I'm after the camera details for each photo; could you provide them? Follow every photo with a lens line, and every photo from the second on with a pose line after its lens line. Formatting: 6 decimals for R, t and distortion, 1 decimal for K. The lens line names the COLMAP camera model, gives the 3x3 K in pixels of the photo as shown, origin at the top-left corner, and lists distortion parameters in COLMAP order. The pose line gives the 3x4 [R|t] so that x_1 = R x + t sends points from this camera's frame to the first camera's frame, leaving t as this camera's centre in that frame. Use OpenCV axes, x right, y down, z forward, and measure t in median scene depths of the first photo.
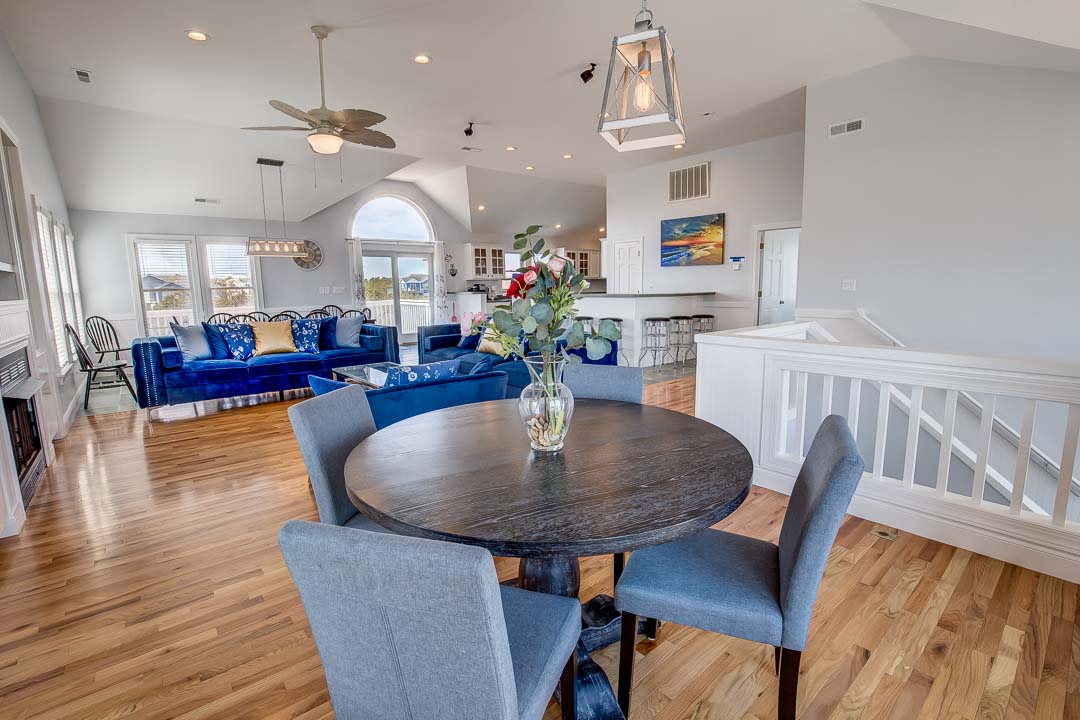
lens RADIAL K [[496.7, 0, 544.6], [0, 496.7, 355.7], [0, 0, 1]] dist [-0.026808, 0.002274]
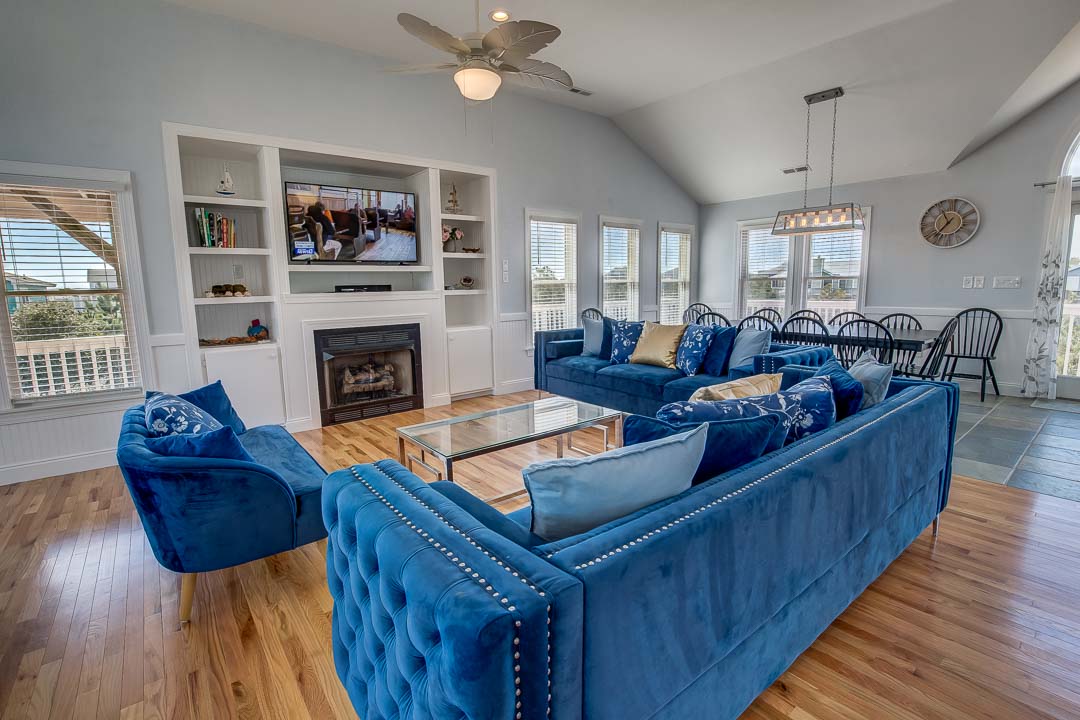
lens RADIAL K [[496.7, 0, 543.5], [0, 496.7, 360.5], [0, 0, 1]] dist [-0.026808, 0.002274]
pose [[-0.022411, 0.167413, -0.985632, 0.160686], [-0.123884, 0.977816, 0.168903, -0.083535], [0.992044, 0.125889, -0.001174, 0.559977]]
